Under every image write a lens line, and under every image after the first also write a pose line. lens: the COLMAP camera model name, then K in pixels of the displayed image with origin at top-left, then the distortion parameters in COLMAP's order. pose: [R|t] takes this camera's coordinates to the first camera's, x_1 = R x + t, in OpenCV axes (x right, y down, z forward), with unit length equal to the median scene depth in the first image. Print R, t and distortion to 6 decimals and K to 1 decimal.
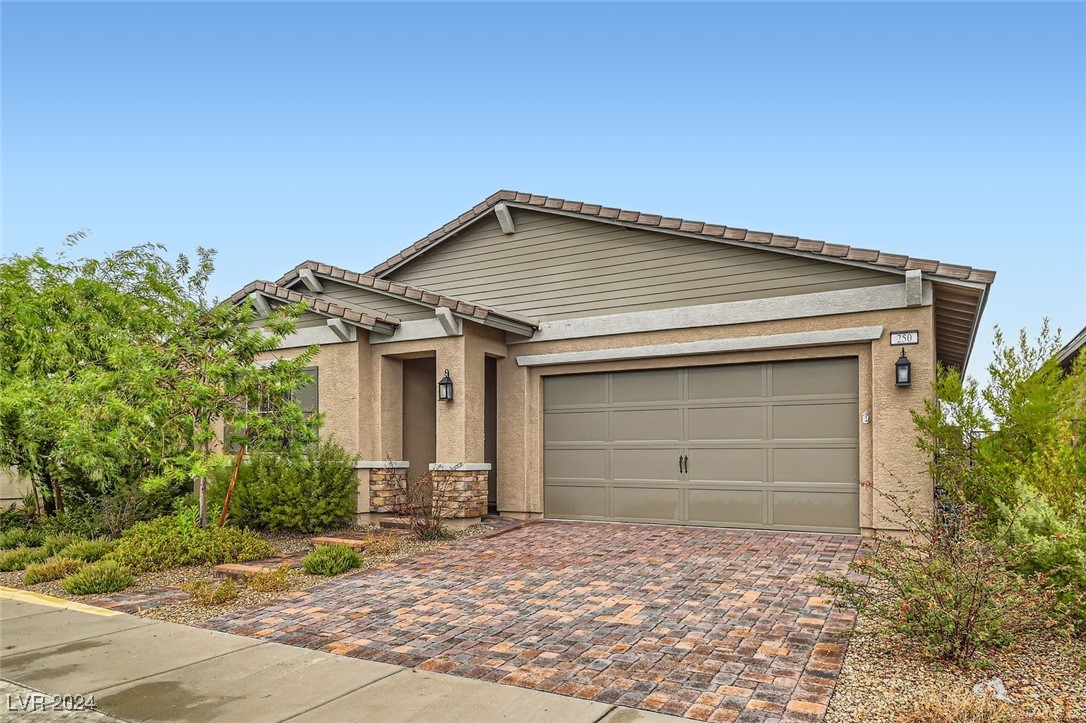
lens RADIAL K [[695.8, 0, 542.9], [0, 695.8, 375.7], [0, 0, 1]] dist [0.000548, -0.001004]
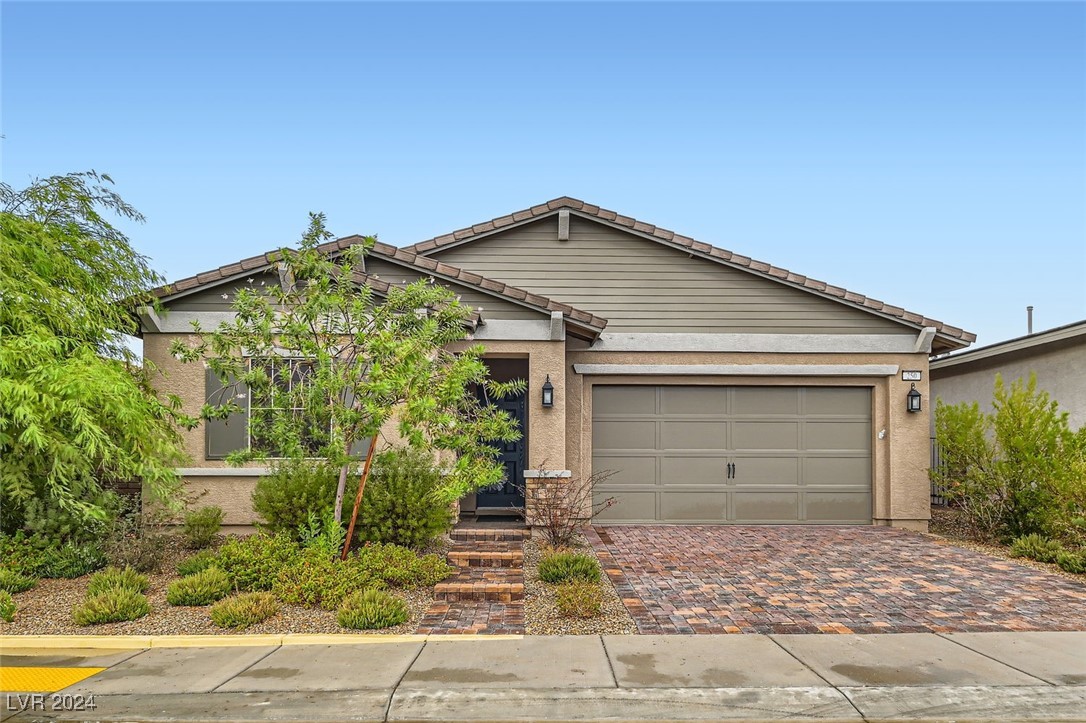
lens RADIAL K [[763.2, 0, 543.0], [0, 763.2, 361.5], [0, 0, 1]] dist [0.005278, -0.001258]
pose [[0.859223, 0.070060, 0.506782, -0.781032], [-0.061863, 0.997538, -0.033019, 0.010275], [-0.507848, -0.002980, 0.861442, 0.087067]]
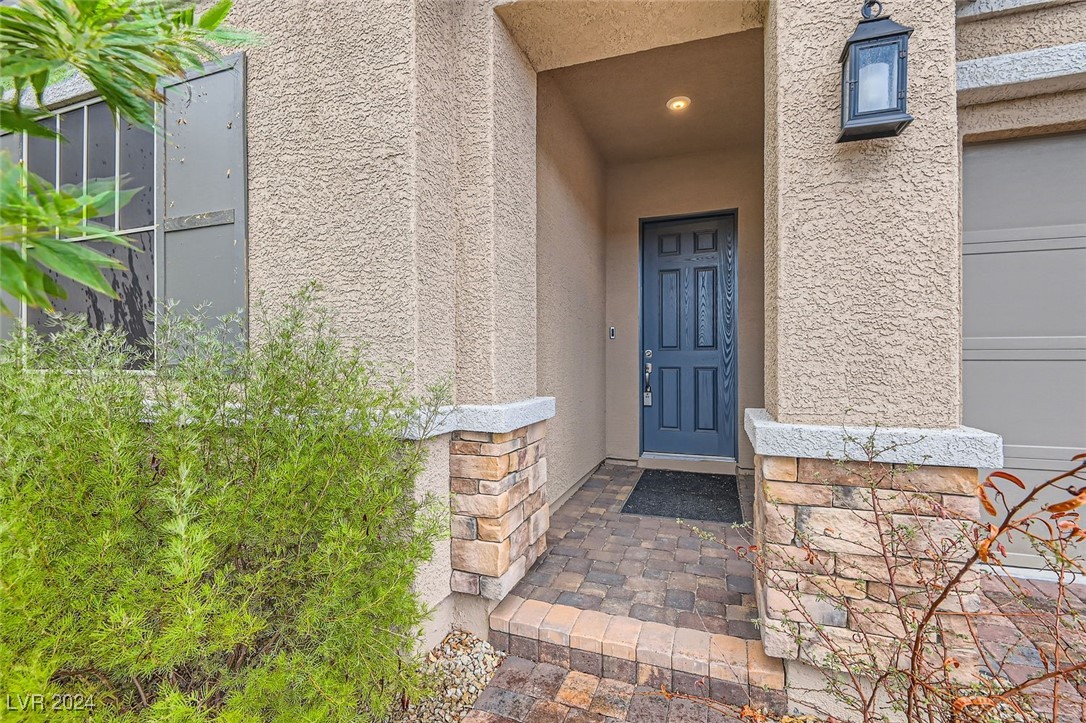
lens RADIAL K [[498.6, 0, 538.3], [0, 498.6, 353.5], [0, 0, 1]] dist [-0.000121, -0.000122]
pose [[0.987685, -0.001833, 0.156442, -0.294231], [-0.014747, 0.994389, 0.104755, 0.098481], [-0.155756, -0.105772, 0.982116, 0.970155]]
